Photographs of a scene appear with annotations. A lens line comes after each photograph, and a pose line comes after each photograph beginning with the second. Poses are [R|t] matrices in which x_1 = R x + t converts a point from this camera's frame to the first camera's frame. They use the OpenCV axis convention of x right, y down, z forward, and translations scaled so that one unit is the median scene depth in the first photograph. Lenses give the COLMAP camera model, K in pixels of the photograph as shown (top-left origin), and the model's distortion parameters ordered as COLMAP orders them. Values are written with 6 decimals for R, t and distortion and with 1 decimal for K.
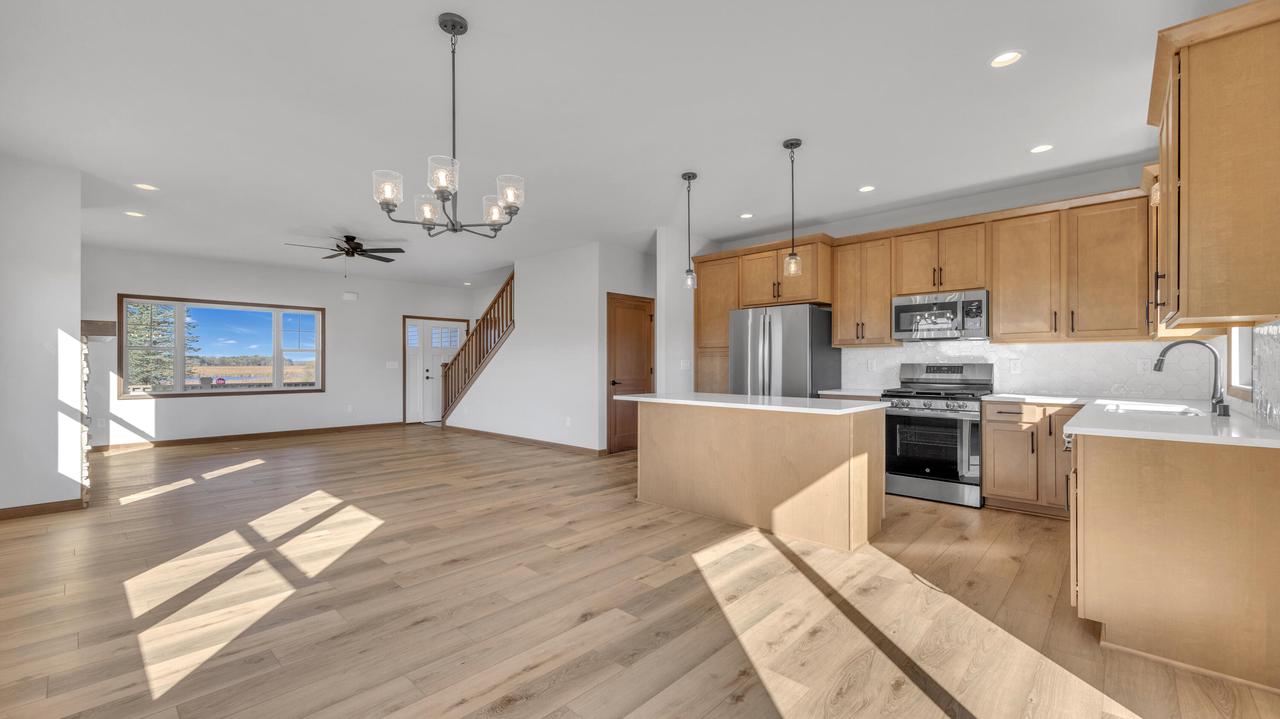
lens RADIAL K [[524.4, 0, 636.1], [0, 524.4, 371.9], [0, 0, 1]] dist [0.011025, -0.000420]
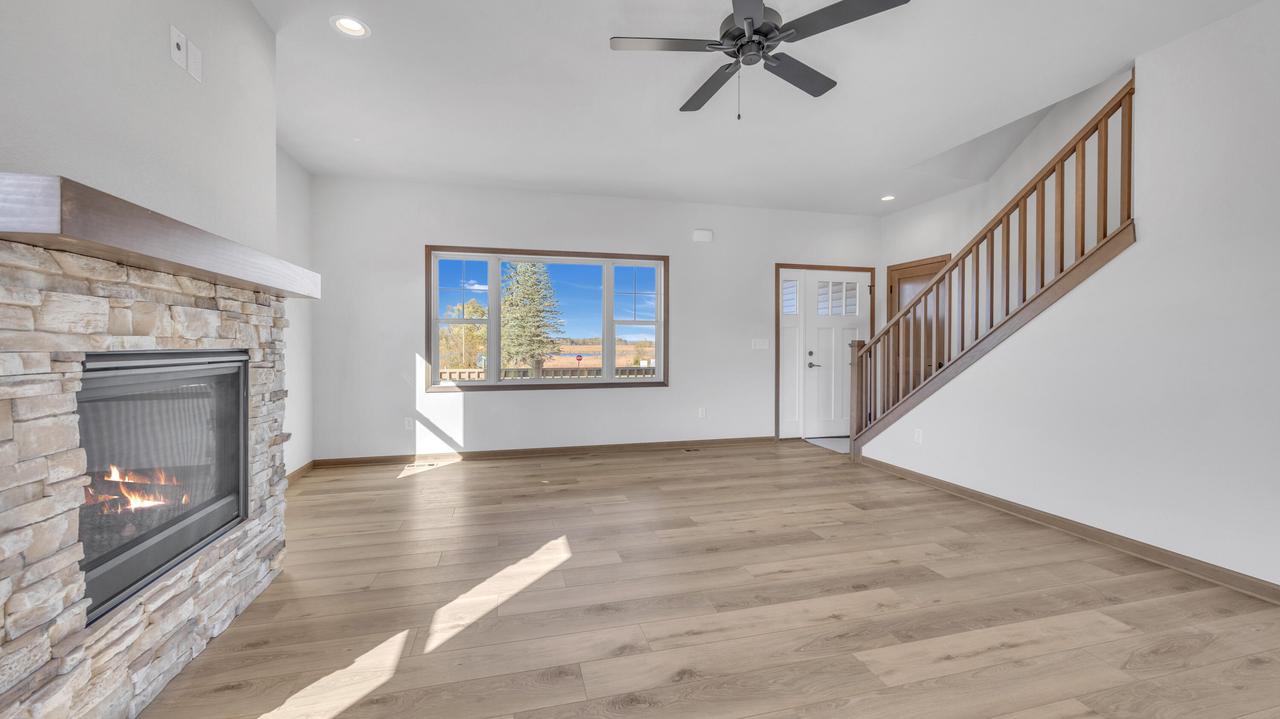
lens RADIAL K [[490.8, 0, 626.7], [0, 490.8, 348.7], [0, 0, 1]] dist [-0.001214, 0.000292]
pose [[0.832402, 0.003574, -0.554161, -0.574054], [-0.006233, 0.999976, -0.002913, -0.010365], [0.554137, 0.005879, 0.832405, 0.902657]]
